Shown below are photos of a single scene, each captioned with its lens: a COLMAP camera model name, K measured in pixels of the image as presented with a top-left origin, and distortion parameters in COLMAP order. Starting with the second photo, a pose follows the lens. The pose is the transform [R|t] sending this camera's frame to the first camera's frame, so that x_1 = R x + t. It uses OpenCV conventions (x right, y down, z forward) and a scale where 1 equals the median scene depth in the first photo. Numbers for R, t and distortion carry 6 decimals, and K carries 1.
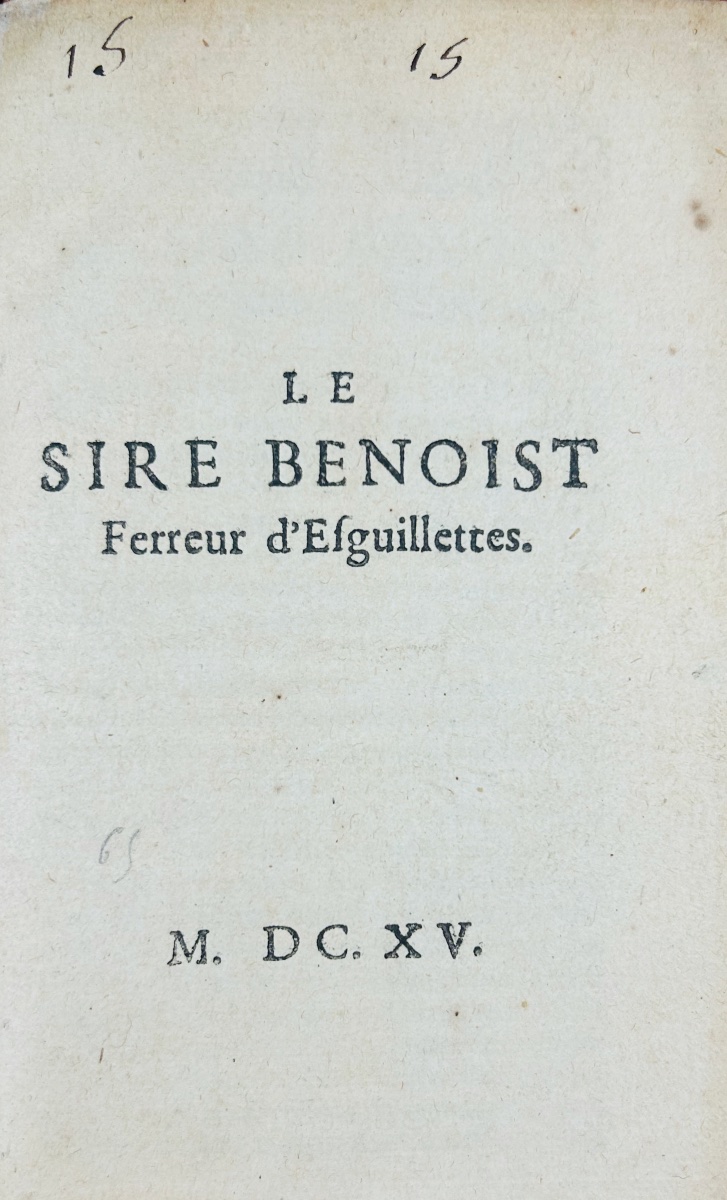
lens RADIAL K [[970.5, 0, 366.3], [0, 970.5, 602.8], [0, 0, 1]] dist [-0.044224, 0.001831]
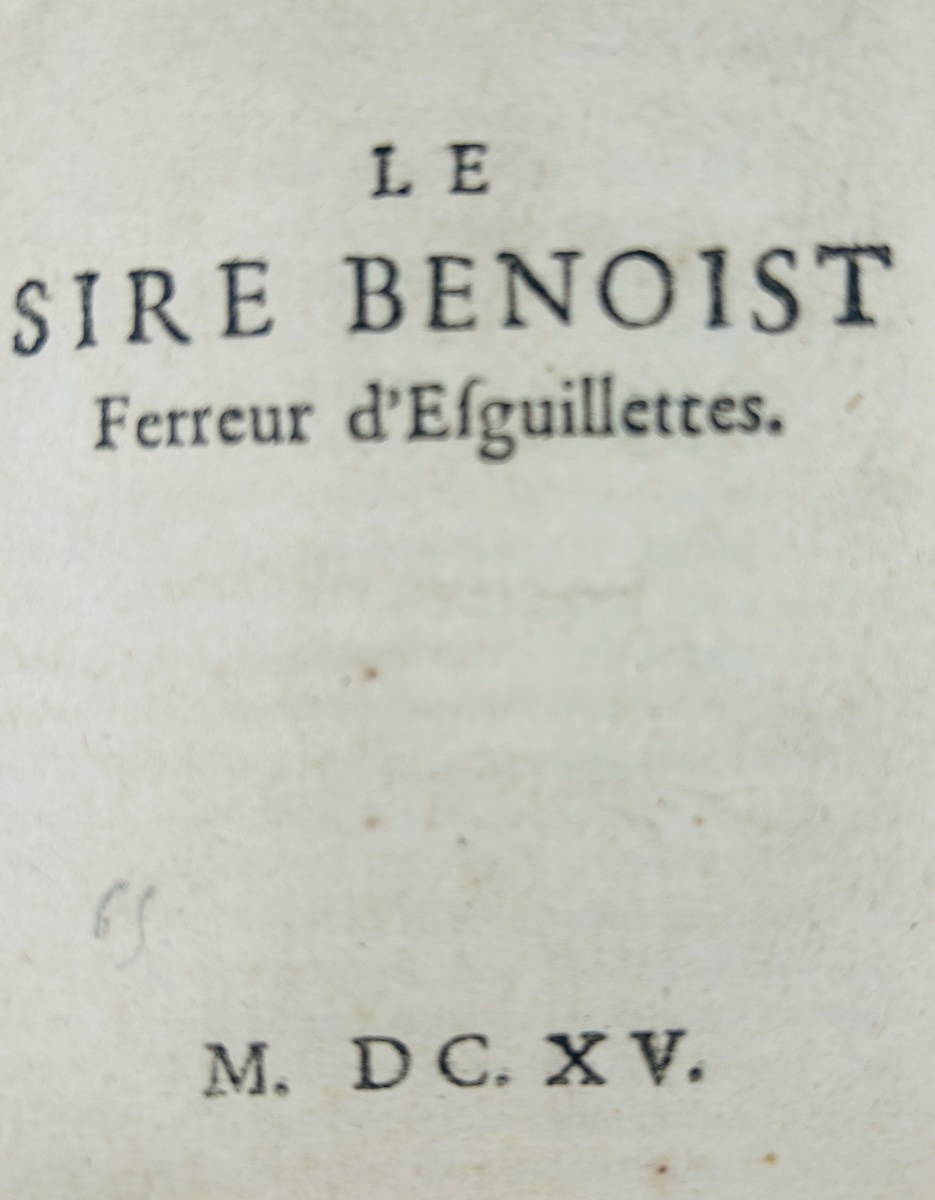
lens RADIAL K [[1330.8, 0, 467.0], [0, 1330.8, 593.3], [0, 0, 1]] dist [-0.009669, 0.000000]
pose [[0.998980, -0.010101, -0.044021, 0.008489], [0.012265, 0.998715, 0.049172, 0.004284], [0.043467, -0.049662, 0.997820, 0.150836]]
